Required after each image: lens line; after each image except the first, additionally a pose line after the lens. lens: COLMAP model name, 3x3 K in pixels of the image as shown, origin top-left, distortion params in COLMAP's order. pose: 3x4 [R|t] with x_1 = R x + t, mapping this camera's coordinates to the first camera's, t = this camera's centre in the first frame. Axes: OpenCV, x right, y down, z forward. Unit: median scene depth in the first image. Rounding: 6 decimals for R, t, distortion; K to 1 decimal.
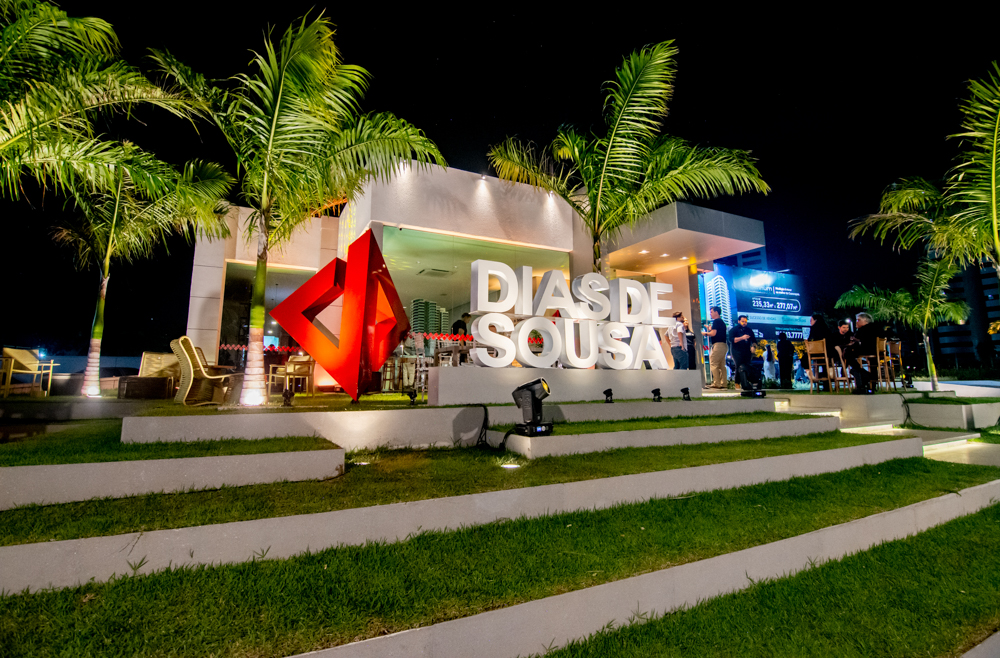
lens RADIAL K [[491.7, 0, 501.0], [0, 491.7, 315.5], [0, 0, 1]] dist [0.000327, -0.026083]
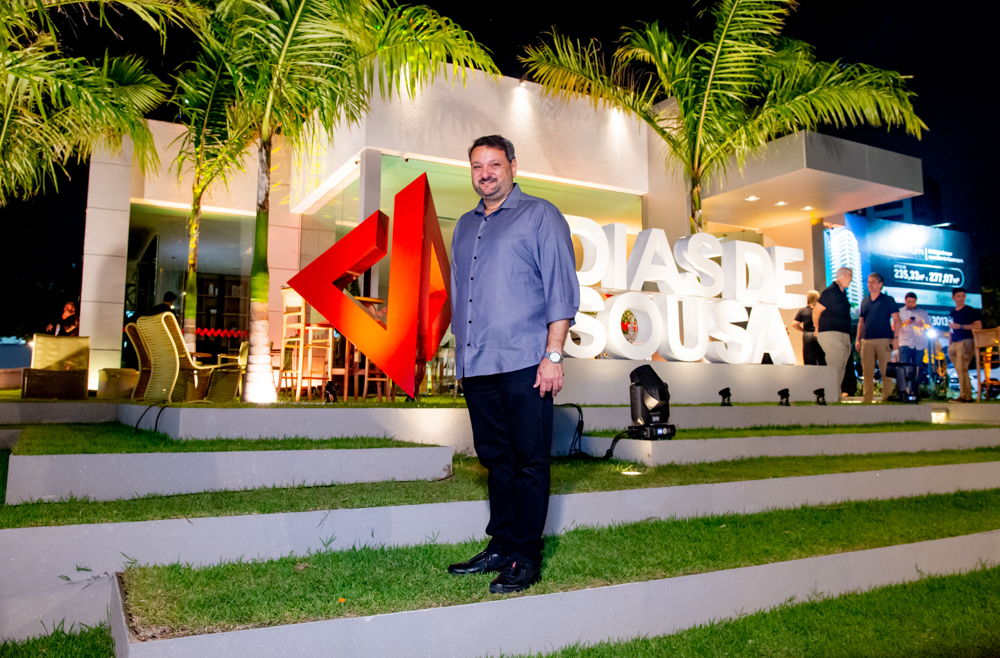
lens RADIAL K [[799.1, 0, 500.0], [0, 799.1, 329.0], [0, 0, 1]] dist [-0.103162, 0.096541]
pose [[0.999781, 0.012021, 0.017151, -0.128872], [-0.012962, 0.998357, 0.055818, -0.005110], [-0.016452, -0.056028, 0.998294, -0.181769]]
